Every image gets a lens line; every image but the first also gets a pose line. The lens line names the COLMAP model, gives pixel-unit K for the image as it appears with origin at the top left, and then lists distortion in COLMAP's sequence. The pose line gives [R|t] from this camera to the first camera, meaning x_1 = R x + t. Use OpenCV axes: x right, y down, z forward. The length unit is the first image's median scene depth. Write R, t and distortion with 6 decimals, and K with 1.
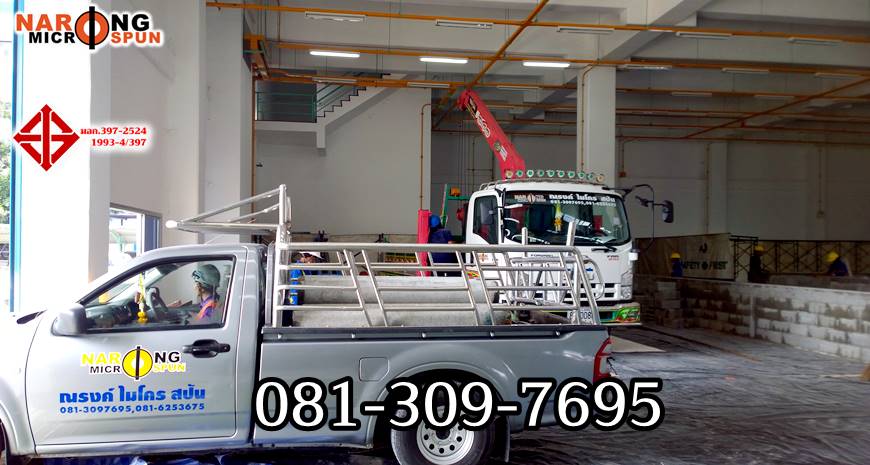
lens RADIAL K [[656.4, 0, 408.1], [0, 656.4, 241.6], [0, 0, 1]] dist [0.023805, -0.018791]
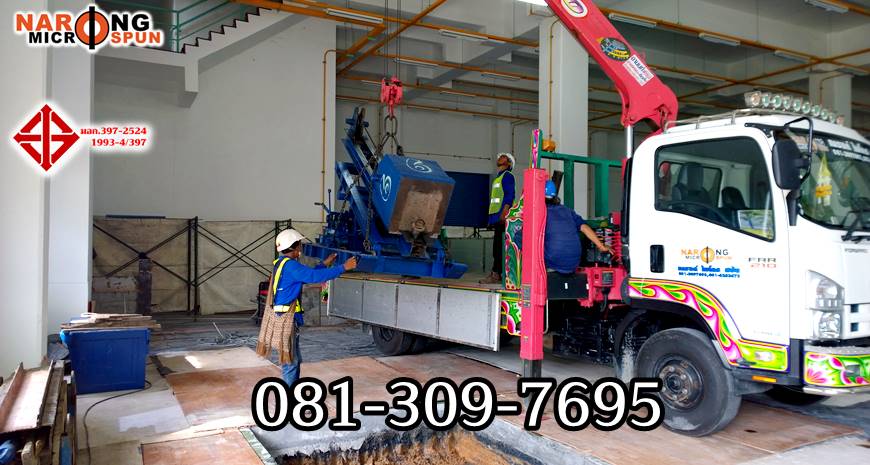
lens RADIAL K [[635.9, 0, 427.3], [0, 635.9, 235.9], [0, 0, 1]] dist [0.054750, -0.055790]
pose [[0.937977, 0.007367, 0.346619, -0.149558], [-0.007592, 0.999971, -0.000707, 0.006318], [-0.346614, -0.001969, 0.938006, 0.326772]]
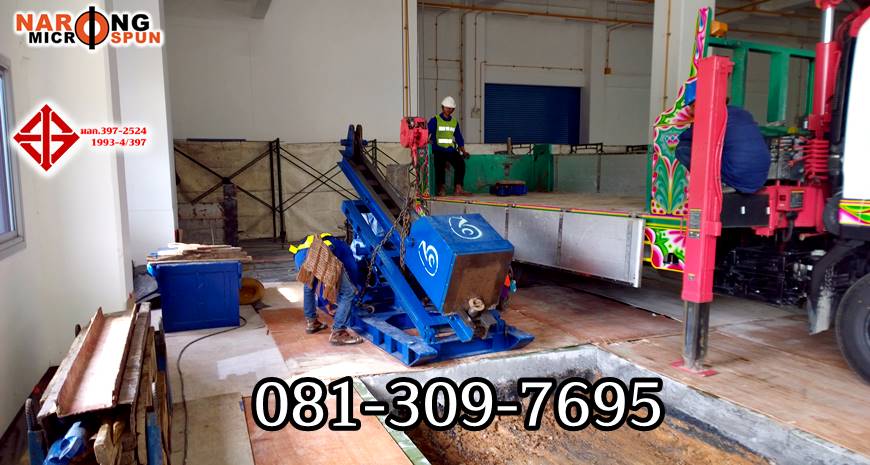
lens RADIAL K [[635.9, 0, 426.4], [0, 635.9, 253.0], [0, 0, 1]] dist [0.054750, -0.055790]
pose [[0.971054, -0.044026, 0.234769, -0.155179], [0.009762, 0.989360, 0.145157, 0.009652], [-0.238661, -0.138664, 0.961152, 0.389411]]
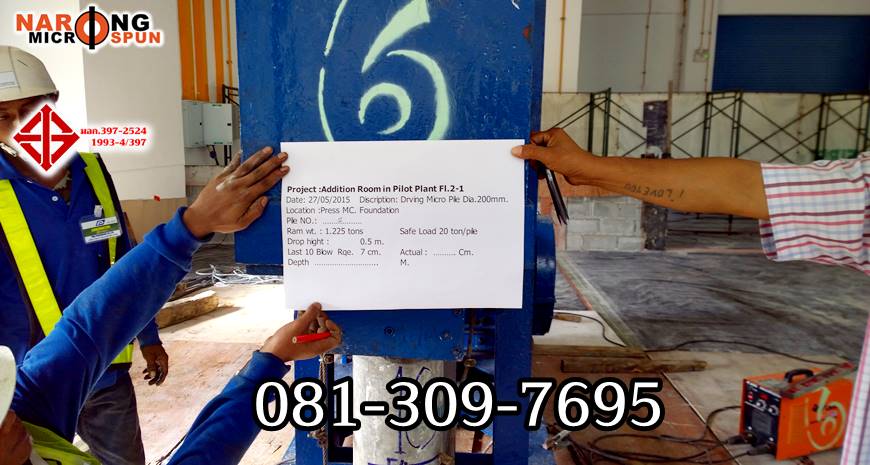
lens RADIAL K [[635.9, 0, 404.0], [0, 635.9, 226.2], [0, 0, 1]] dist [0.054750, -0.055790]
pose [[0.981504, 0.029958, -0.189083, 0.000702], [0.001042, 0.986830, 0.161759, 0.014731], [0.191439, -0.158964, 0.968546, 0.565670]]
